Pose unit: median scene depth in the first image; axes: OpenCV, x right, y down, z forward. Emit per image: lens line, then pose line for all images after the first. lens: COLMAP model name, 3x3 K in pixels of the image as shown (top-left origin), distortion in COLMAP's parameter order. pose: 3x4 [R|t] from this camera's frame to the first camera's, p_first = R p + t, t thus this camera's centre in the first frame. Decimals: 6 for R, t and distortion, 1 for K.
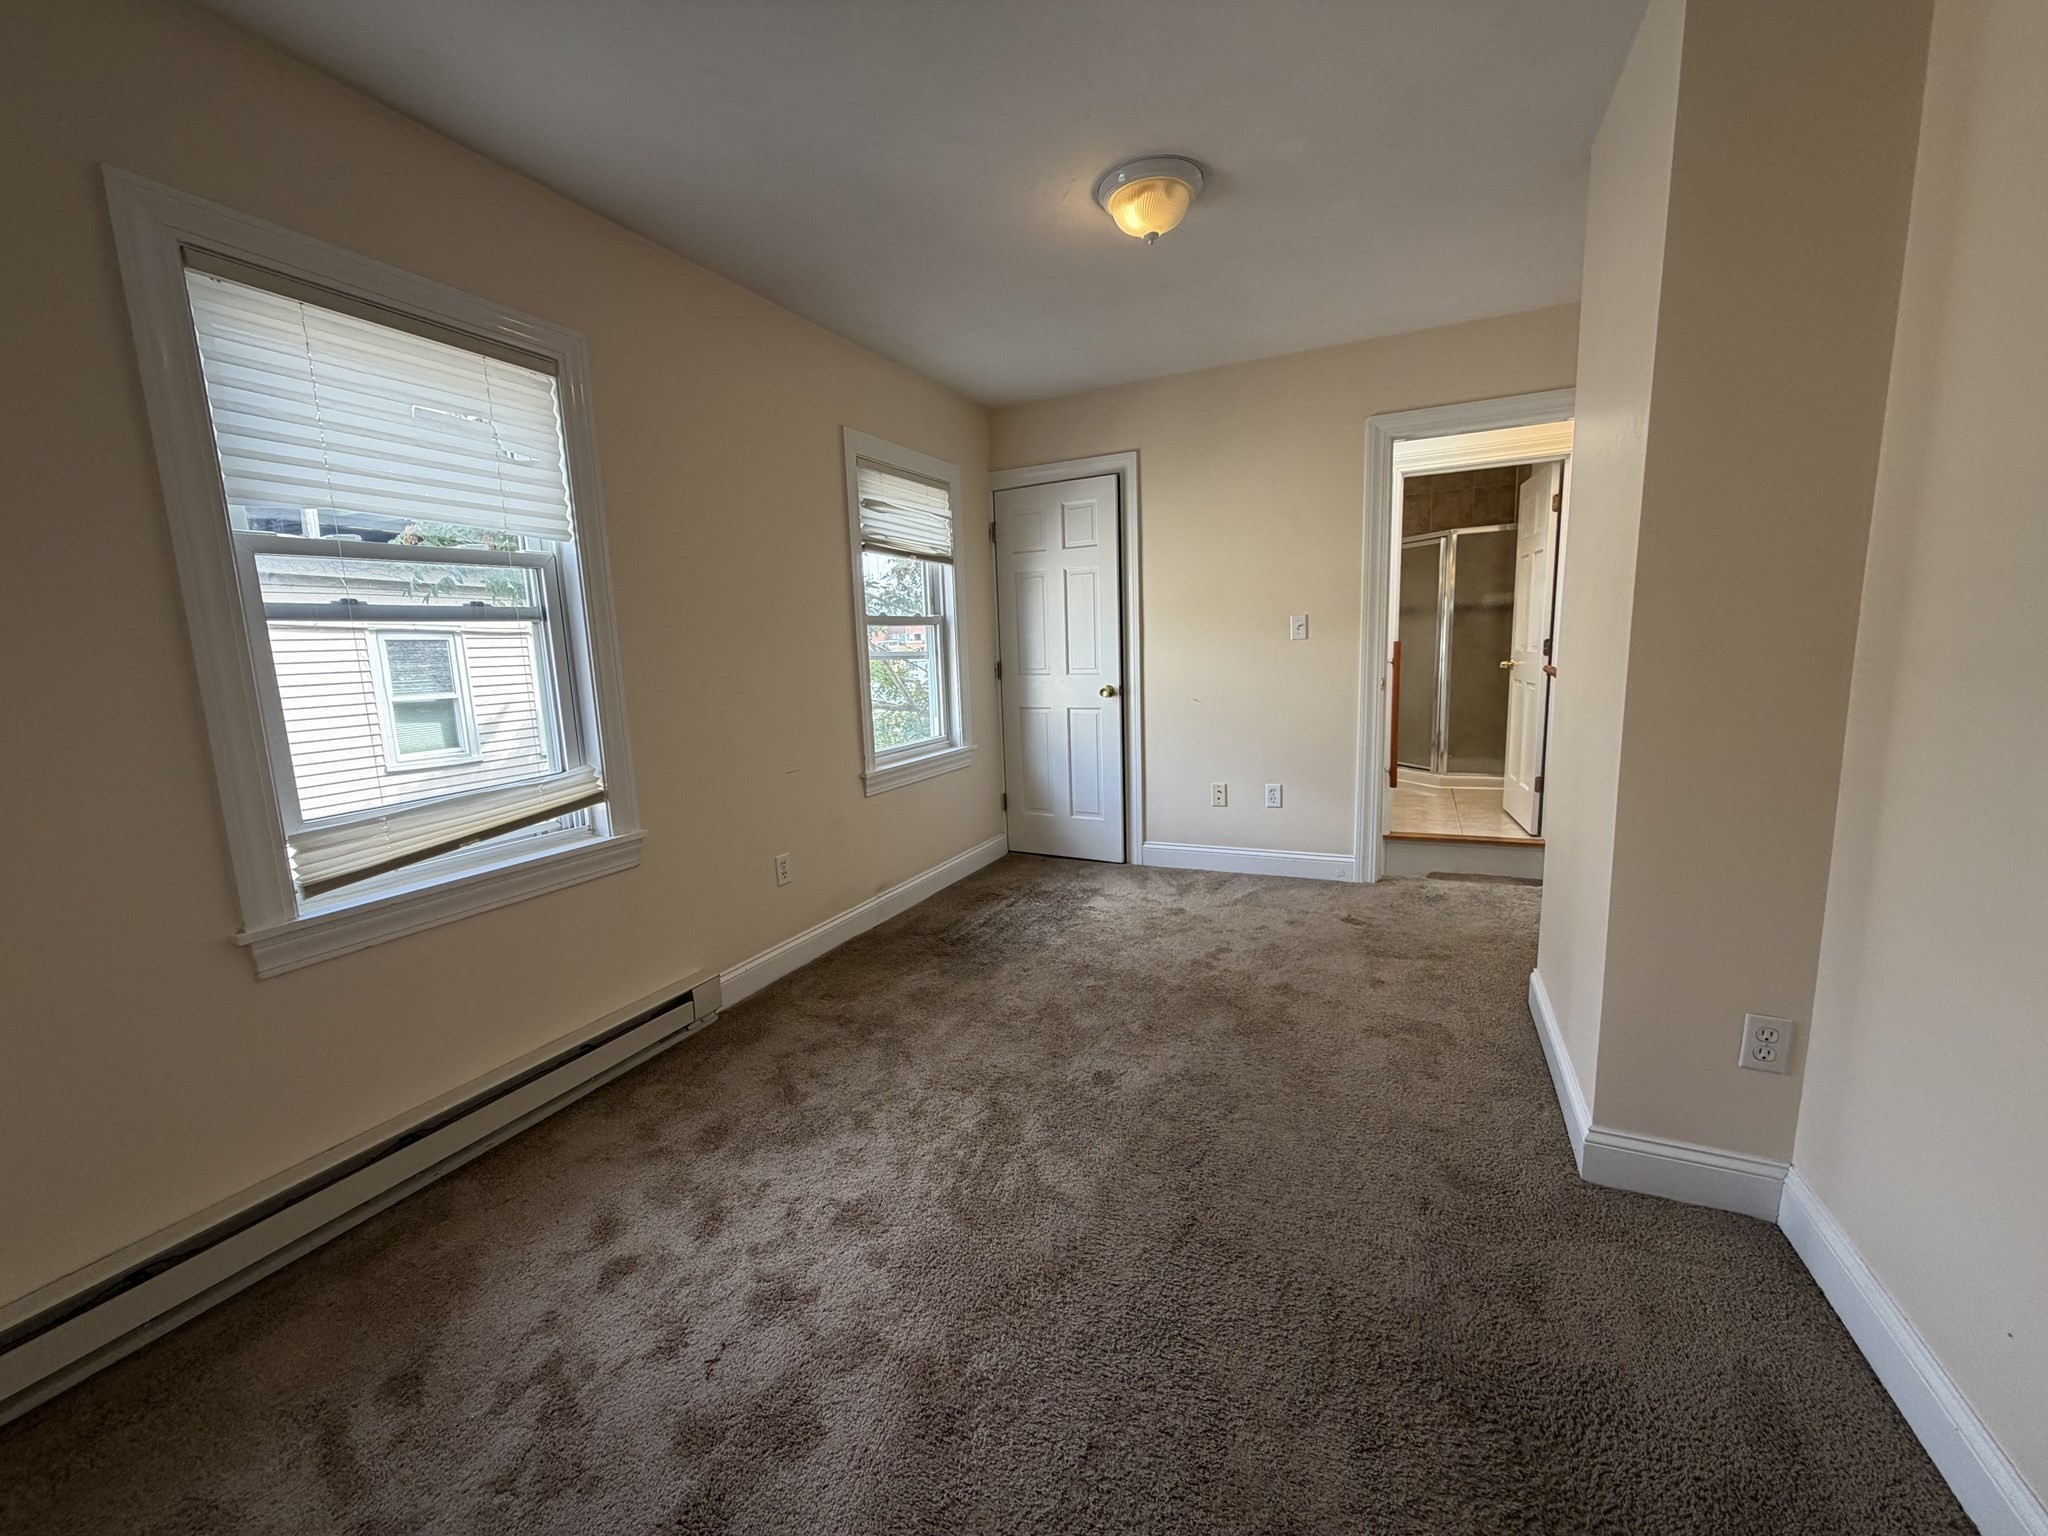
lens RADIAL K [[815.3, 0, 1017.2], [0, 815.3, 769.1], [0, 0, 1]] dist [-0.001987, -0.000233]
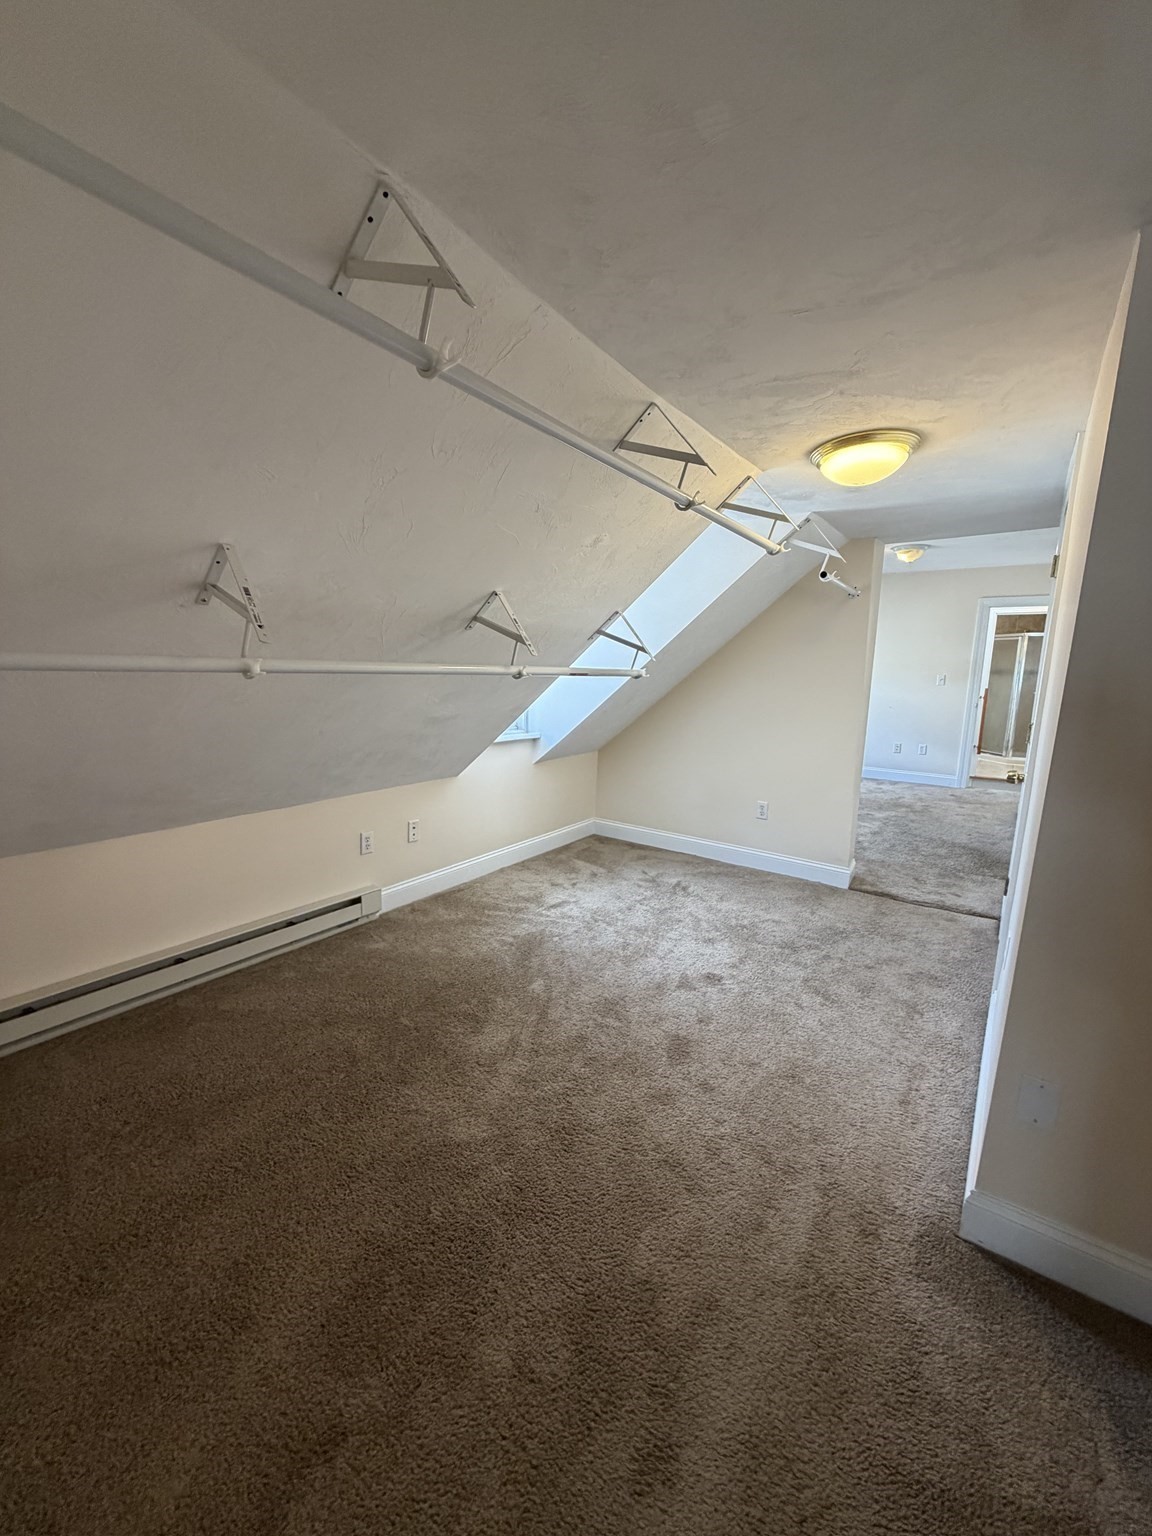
lens RADIAL K [[611.5, 0, 576.0], [0, 611.5, 768.0], [0, 0, 1]] dist [-0.001987, -0.000233]
pose [[0.982479, 0.086634, -0.165012, -0.444734], [-0.084432, 0.996222, 0.020325, 0.158586], [0.166150, -0.006037, 0.986082, -1.088023]]
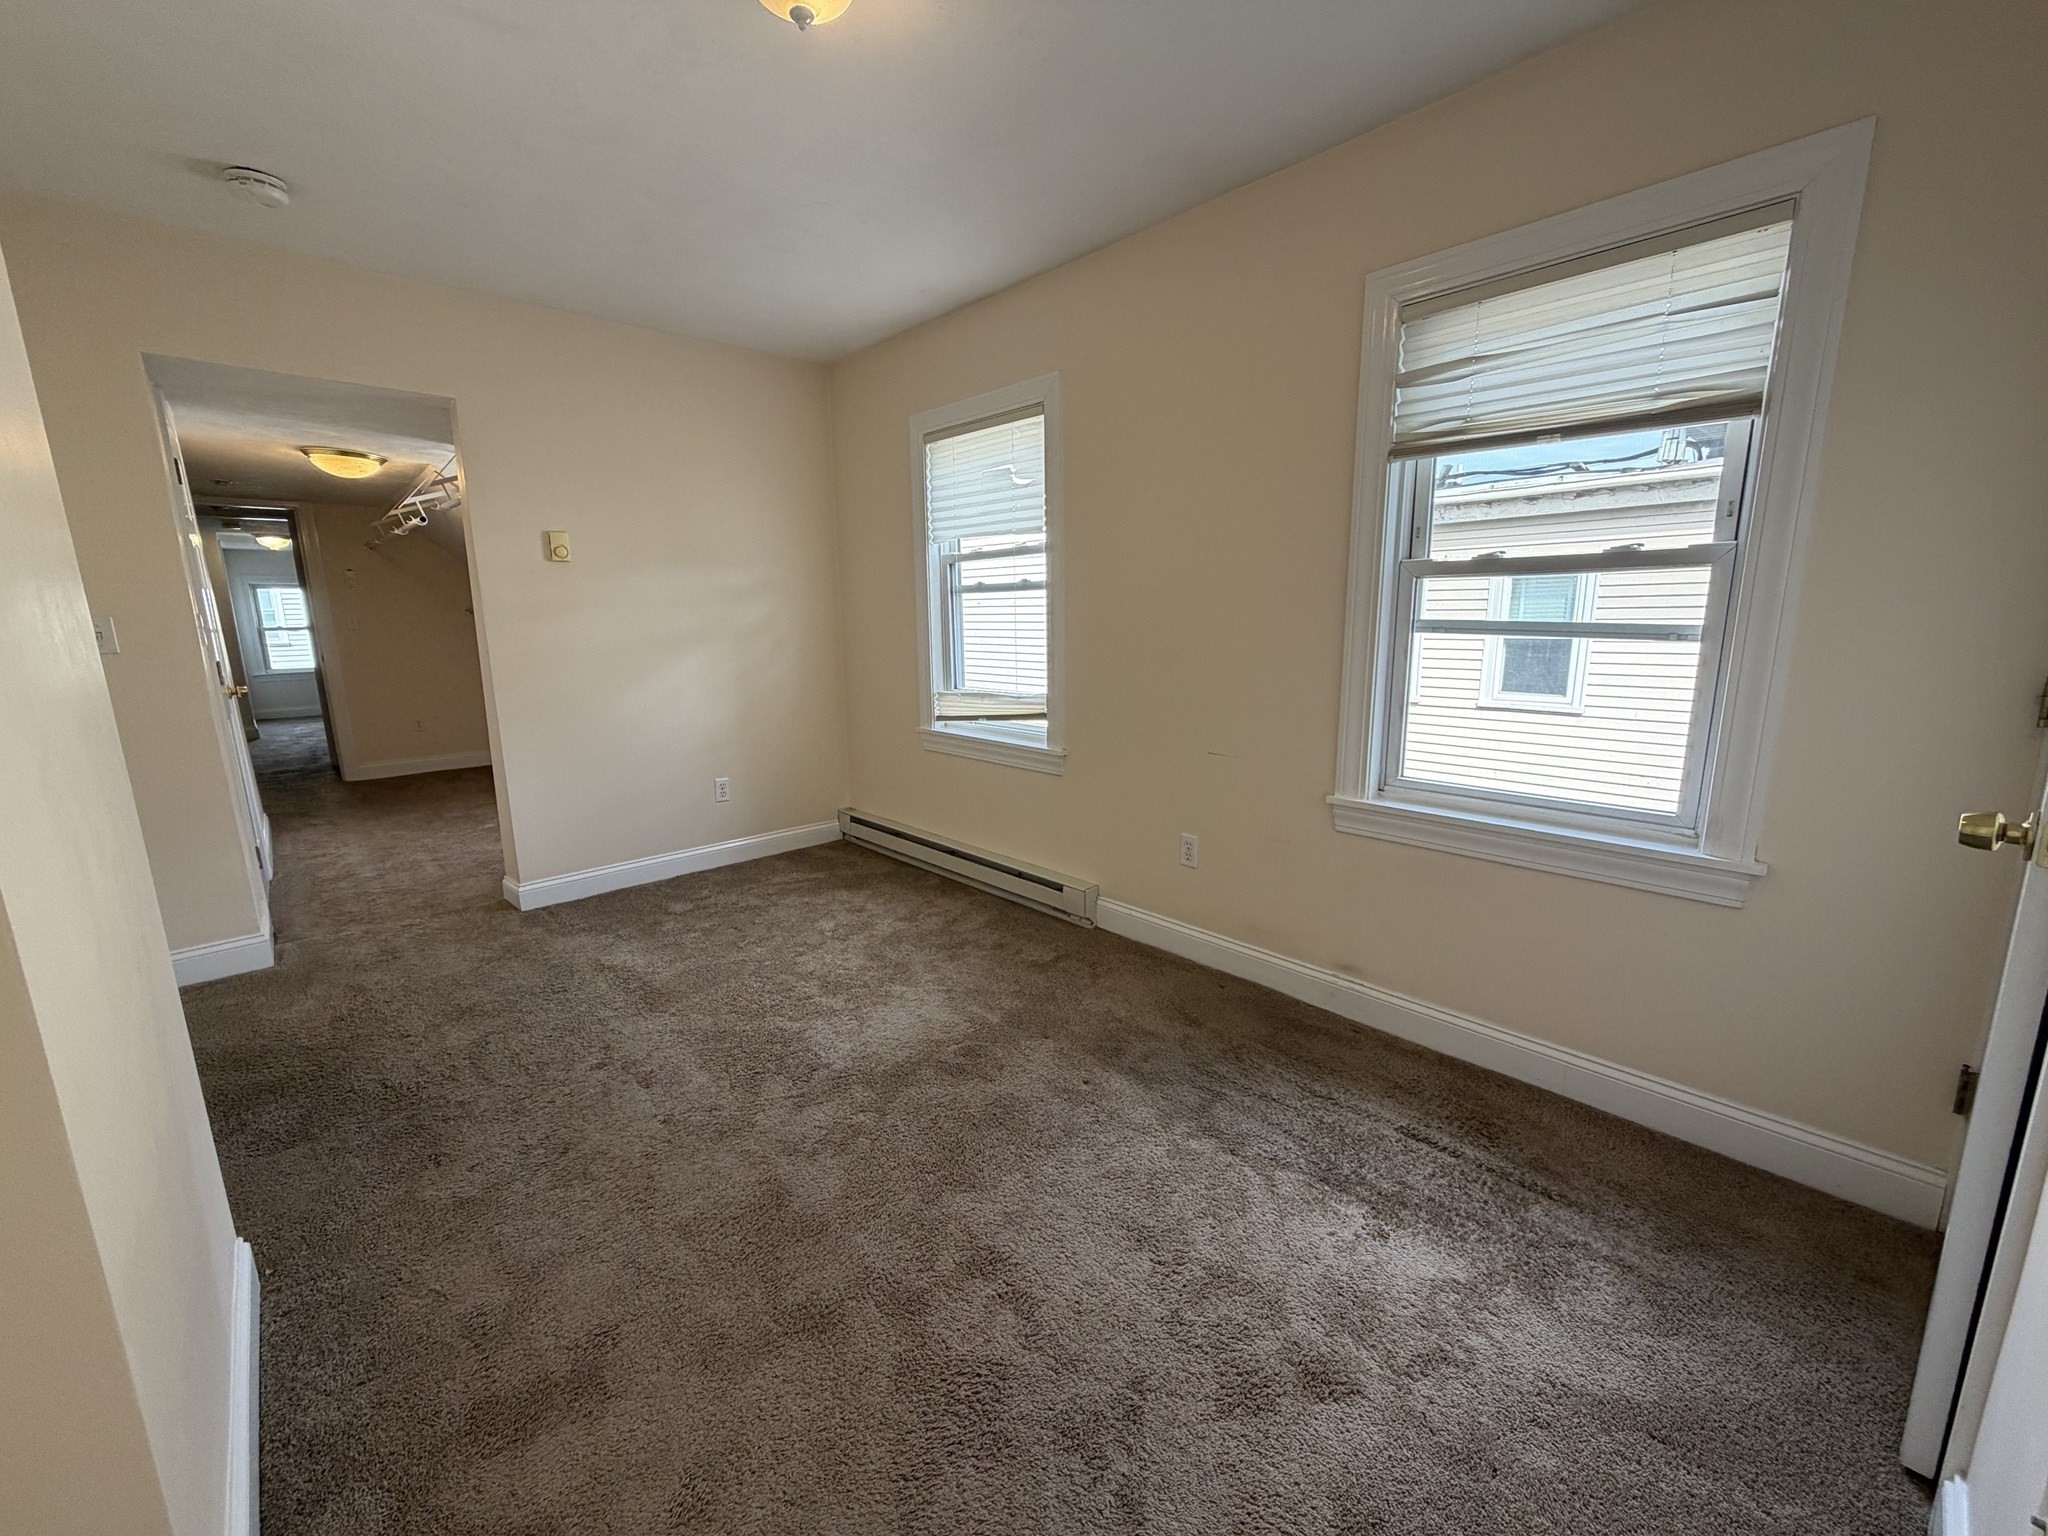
lens RADIAL K [[815.3, 0, 1017.2], [0, 815.3, 769.1], [0, 0, 1]] dist [-0.001987, -0.000233]
pose [[-0.367264, 0.224418, -0.902637, 0.531647], [-0.110897, 0.952968, 0.282053, -0.181498], [0.923482, 0.203687, -0.325104, 0.961221]]
